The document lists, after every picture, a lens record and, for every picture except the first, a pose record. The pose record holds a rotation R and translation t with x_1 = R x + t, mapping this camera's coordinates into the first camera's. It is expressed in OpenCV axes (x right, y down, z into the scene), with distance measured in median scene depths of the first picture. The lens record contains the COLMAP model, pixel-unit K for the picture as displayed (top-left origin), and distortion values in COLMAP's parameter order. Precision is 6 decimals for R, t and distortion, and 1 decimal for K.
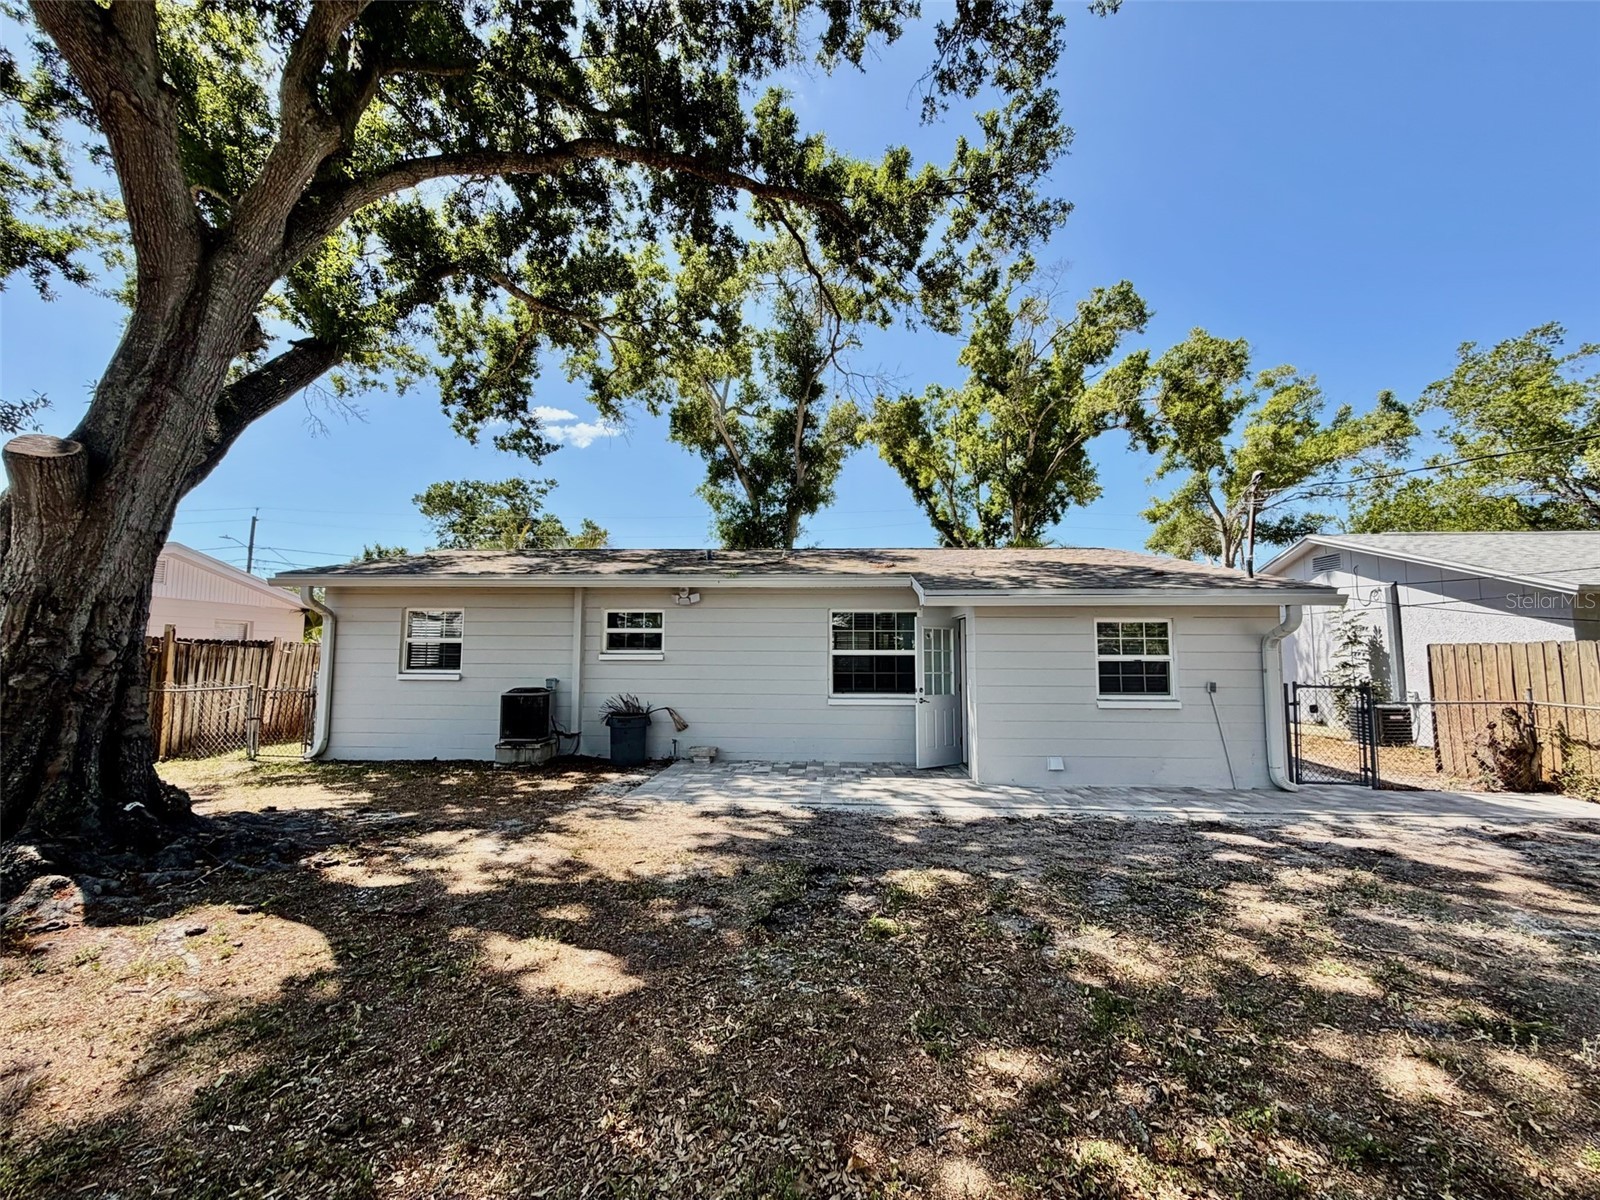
lens RADIAL K [[638.3, 0, 796.4], [0, 638.3, 601.1], [0, 0, 1]] dist [0.000131, -0.000169]
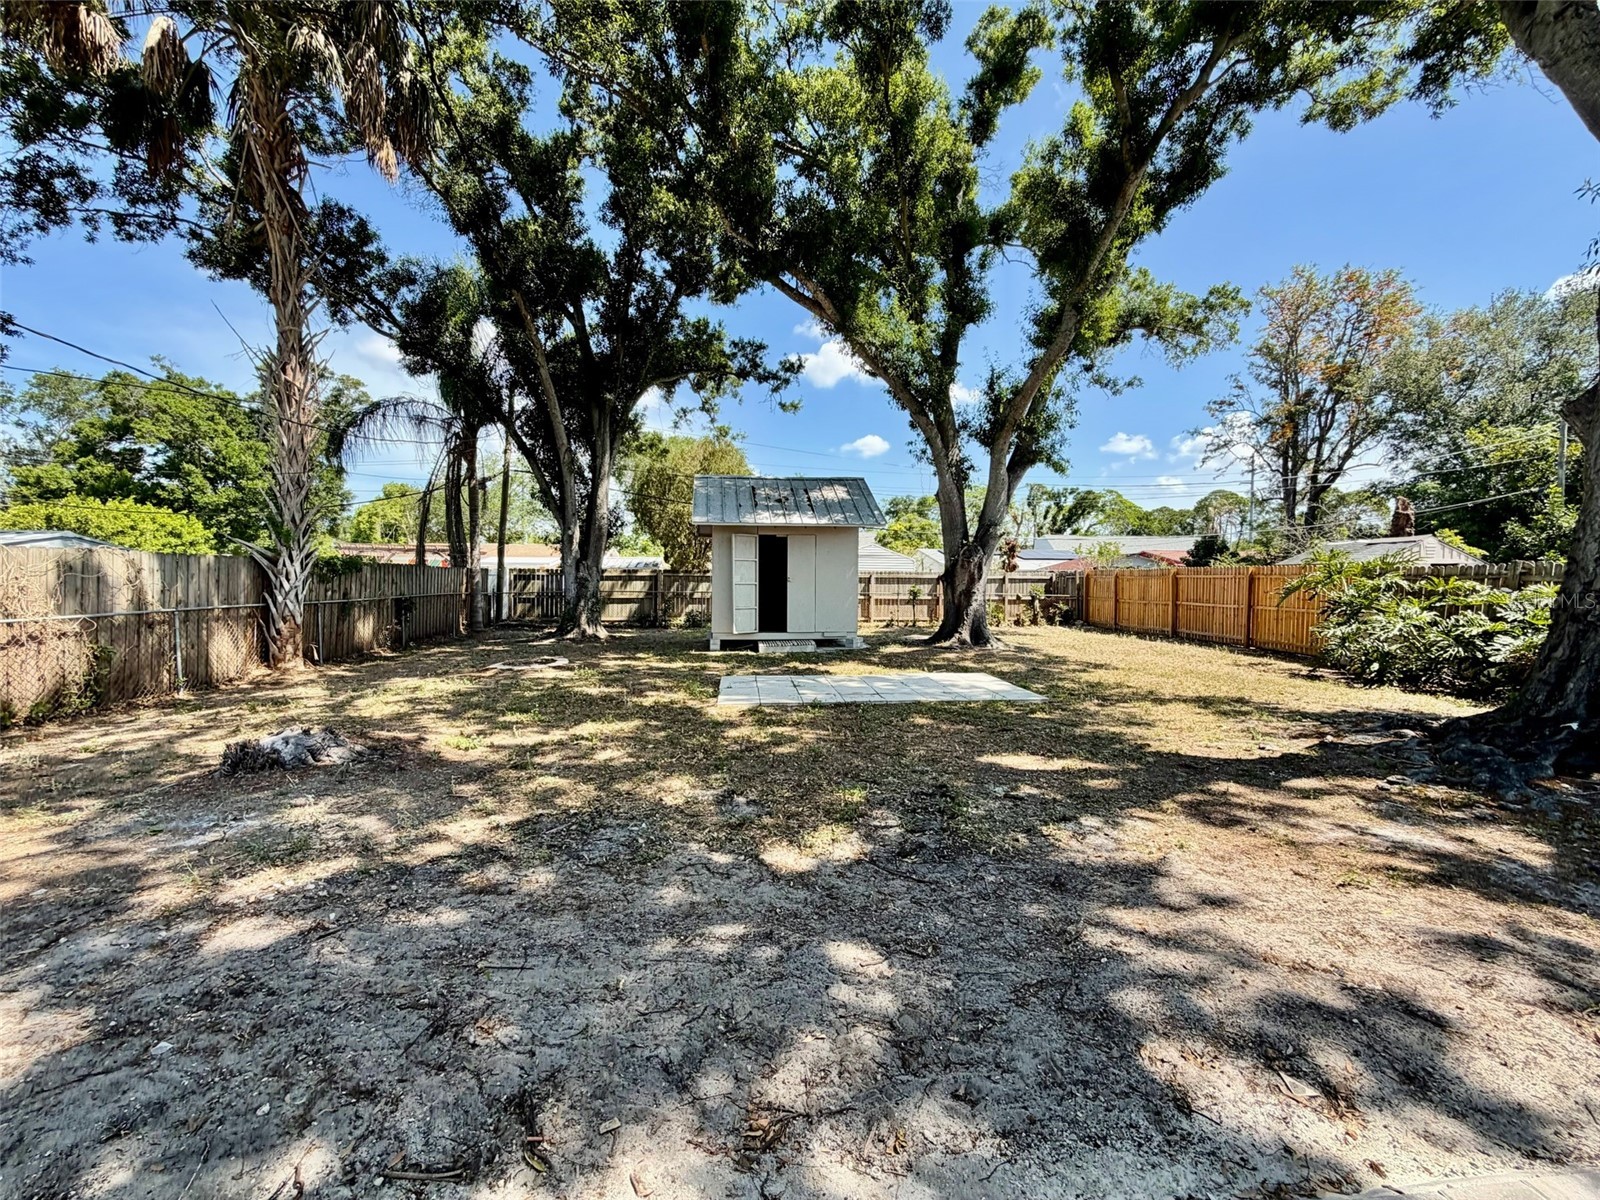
lens RADIAL K [[638.3, 0, 796.4], [0, 638.3, 601.1], [0, 0, 1]] dist [0.000131, -0.000169]
pose [[-0.987829, -0.006294, -0.155417, 0.369690], [0.001462, 0.998761, -0.049740, 0.173223], [0.155537, -0.049361, -0.986596, 1.875513]]
